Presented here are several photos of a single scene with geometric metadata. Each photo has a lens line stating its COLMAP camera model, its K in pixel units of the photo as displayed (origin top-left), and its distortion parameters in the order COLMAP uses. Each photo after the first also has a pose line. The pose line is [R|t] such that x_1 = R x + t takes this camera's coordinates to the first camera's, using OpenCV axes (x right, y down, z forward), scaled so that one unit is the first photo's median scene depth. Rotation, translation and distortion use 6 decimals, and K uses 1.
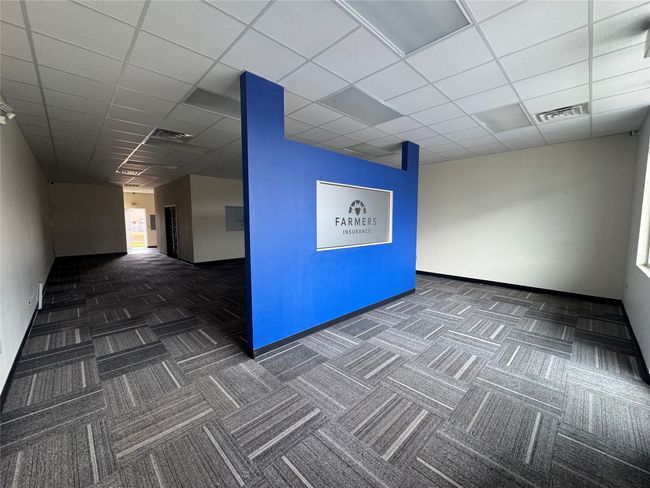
lens RADIAL K [[260.0, 0, 325.0], [0, 260.0, 244.0], [0, 0, 1]] dist [-0.001890, -0.000412]
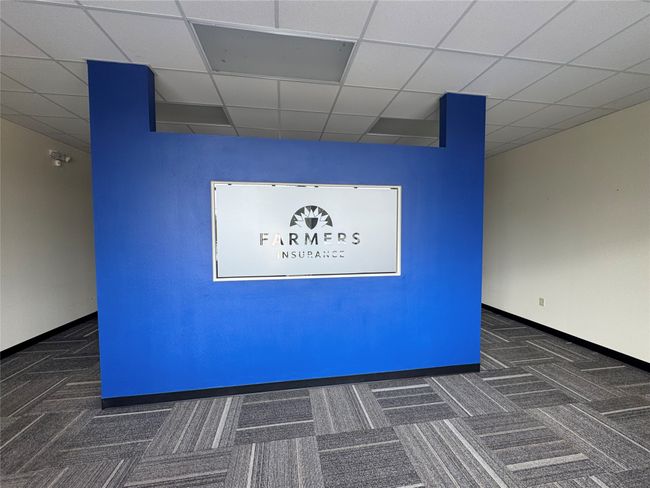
lens RADIAL K [[260.0, 0, 325.0], [0, 260.0, 244.0], [0, 0, 1]] dist [-0.001890, -0.000412]
pose [[0.817386, 0.022038, -0.575669, 0.530060], [-0.050133, 0.998198, -0.032970, -0.055457], [0.573905, 0.055809, 0.817018, 0.509577]]
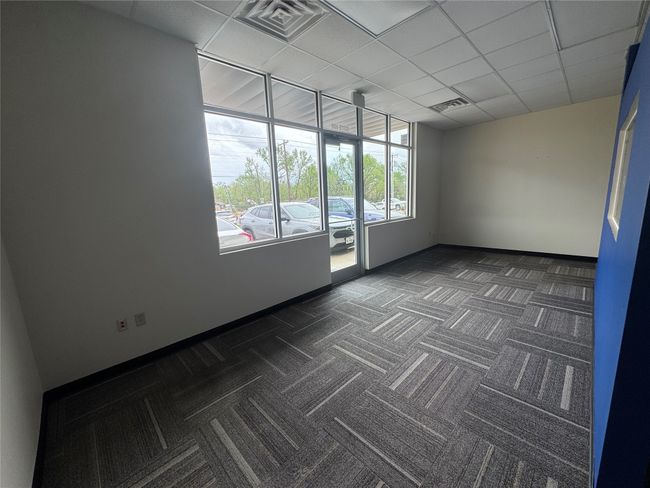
lens RADIAL K [[260.0, 0, 325.0], [0, 260.0, 244.0], [0, 0, 1]] dist [-0.001890, -0.000412]
pose [[-0.999009, 0.044121, 0.005828, 0.762681], [0.044080, 0.962925, 0.266143, -0.135412], [0.006131, 0.266136, -0.963916, 1.570276]]
